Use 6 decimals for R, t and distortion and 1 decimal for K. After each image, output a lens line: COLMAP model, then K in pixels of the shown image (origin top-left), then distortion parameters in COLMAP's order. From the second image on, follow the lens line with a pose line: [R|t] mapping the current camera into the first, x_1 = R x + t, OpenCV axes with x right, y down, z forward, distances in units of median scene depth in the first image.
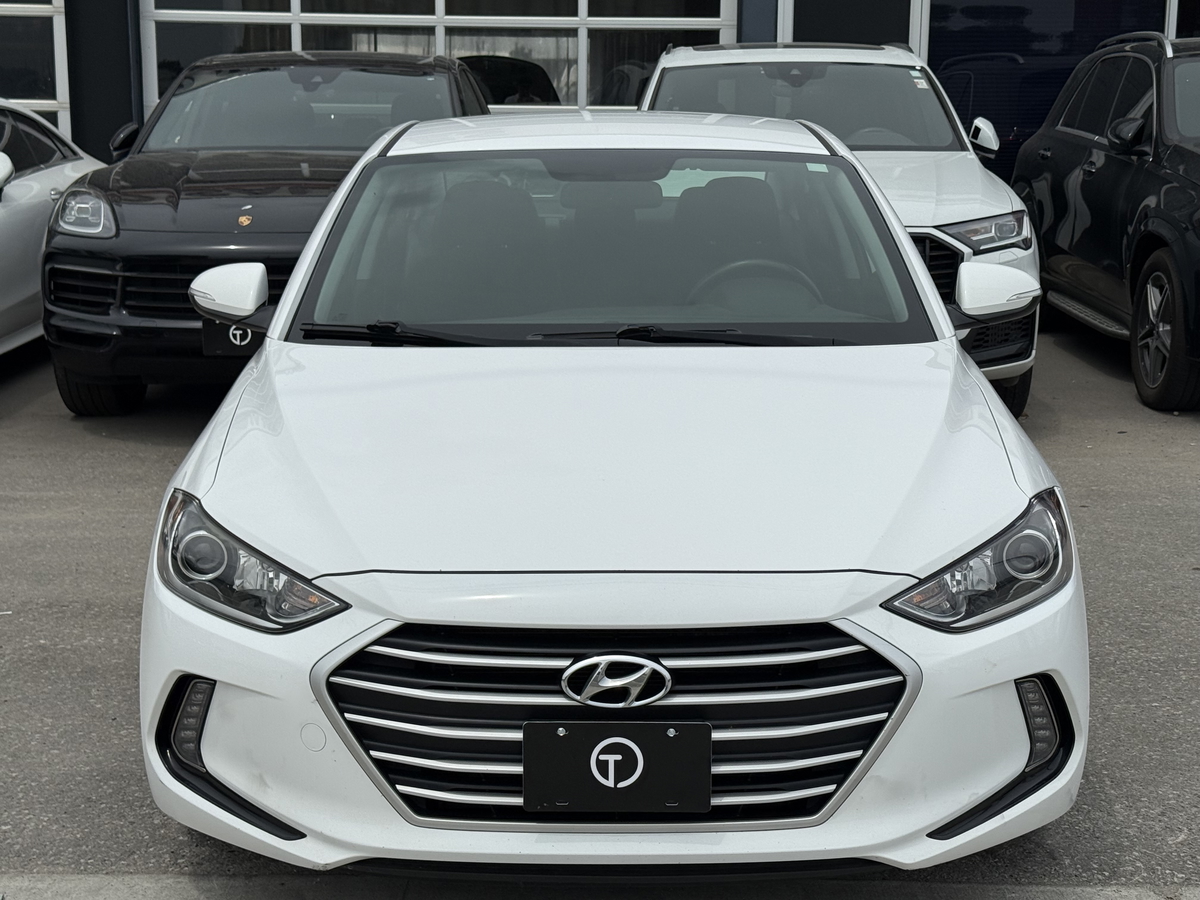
lens RADIAL K [[1902.4, 0, 600.0], [0, 1902.4, 450.0], [0, 0, 1]] dist [0.169674, -0.162343]
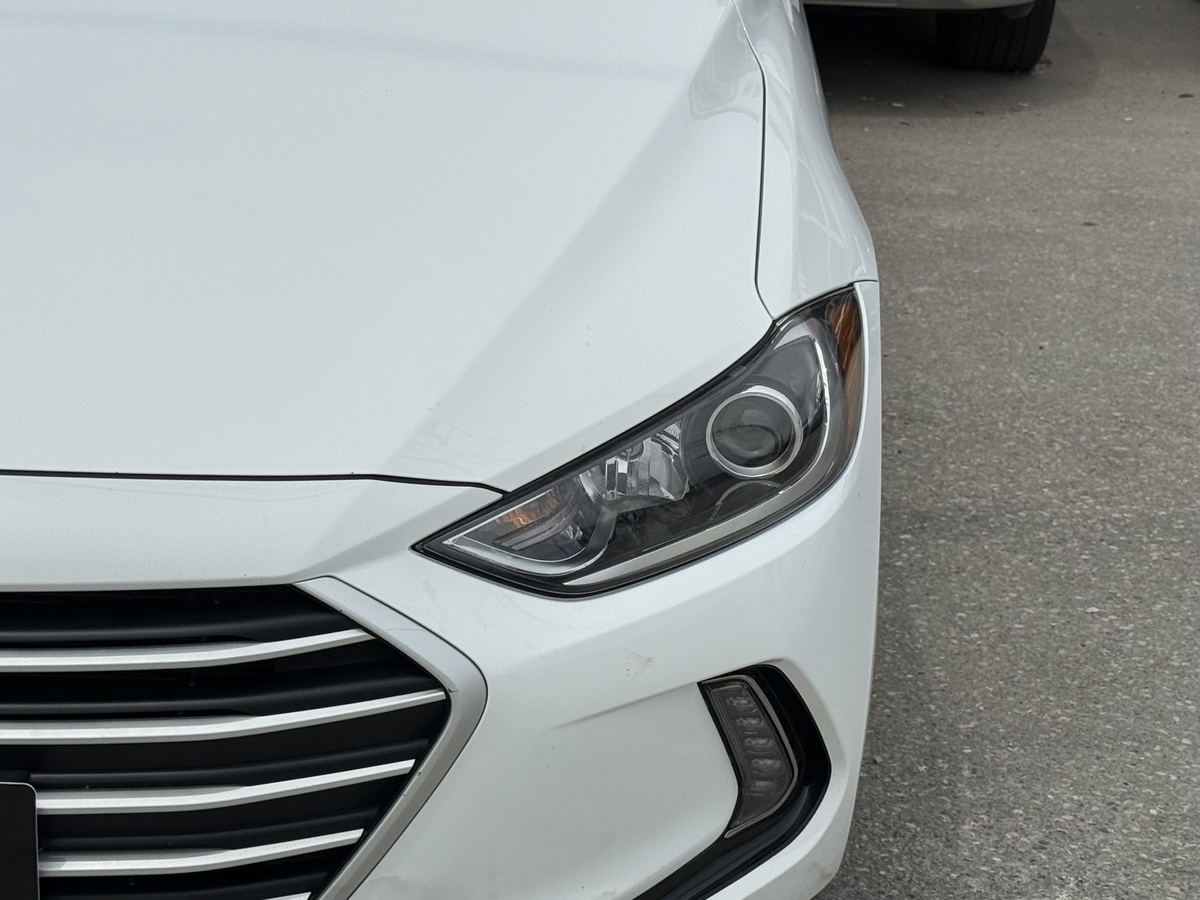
lens RADIAL K [[2564.4, 0, 579.3], [0, 2564.4, 447.0], [0, 0, 1]] dist [0.131985, 0.163855]
pose [[0.999200, 0.038594, 0.010468, 0.180769], [-0.039734, 0.987728, 0.151046, -0.047168], [-0.004510, -0.151341, 0.988471, 0.339157]]
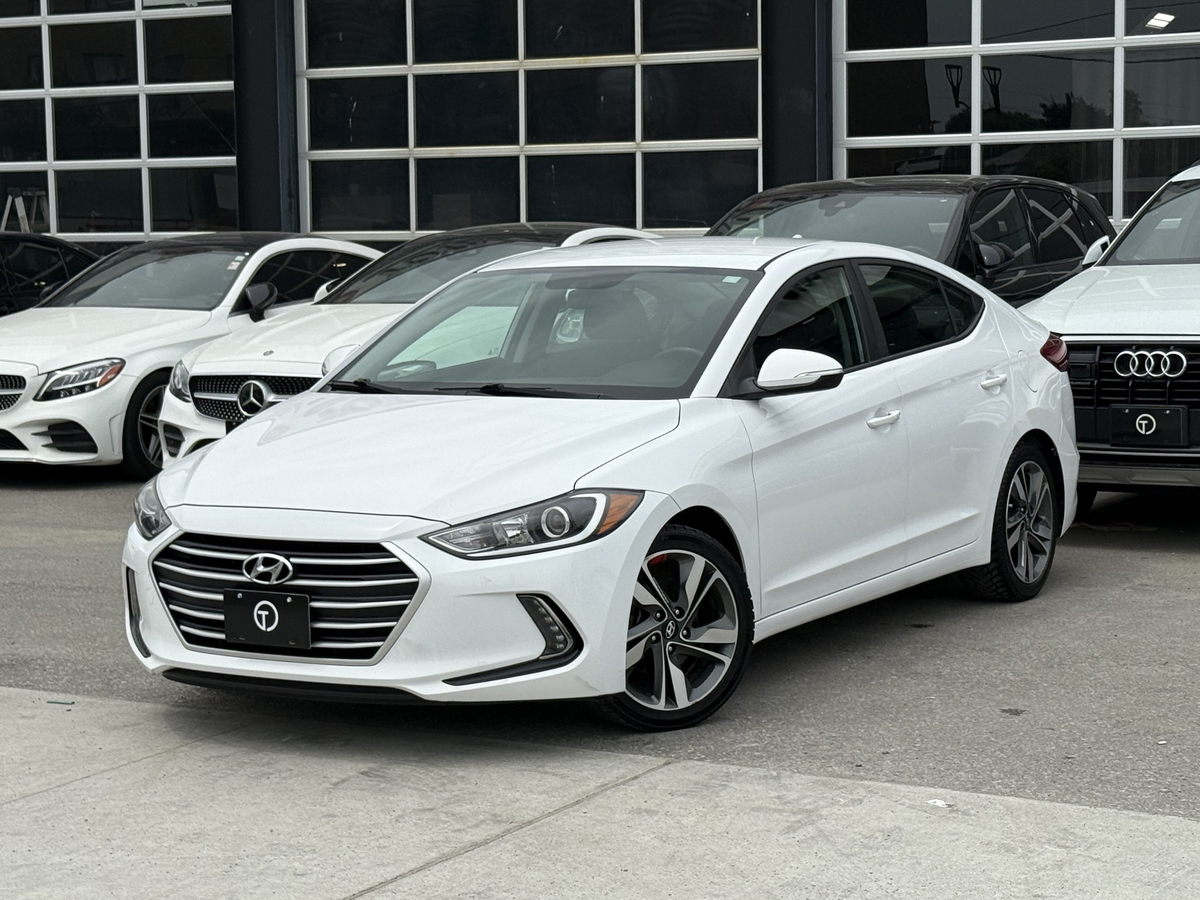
lens RADIAL K [[2564.4, 0, 579.3], [0, 2564.4, 447.0], [0, 0, 1]] dist [0.131985, 0.163855]
pose [[0.854454, 0.029980, -0.518662, 1.413338], [-0.072956, 0.995365, -0.062655, 0.131830], [0.514380, 0.091376, 0.852680, -0.834039]]
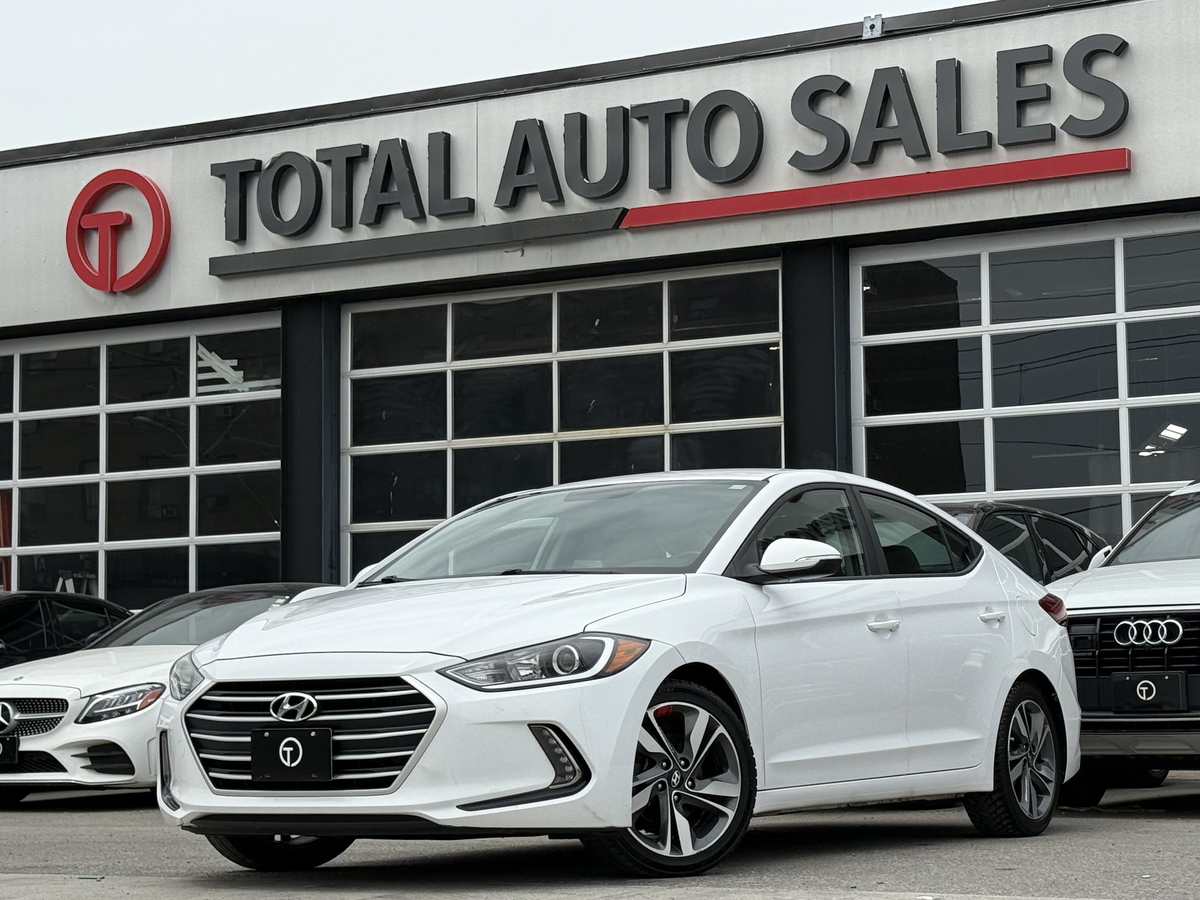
lens RADIAL K [[2564.8, 0, 600.0], [0, 2564.8, 450.0], [0, 0, 1]] dist [0.102176, 0.393861]
pose [[0.849754, -0.065533, -0.523090, 1.519087], [-0.079954, 0.964745, -0.250748, 0.463474], [0.521081, 0.254897, 0.814556, -0.898714]]
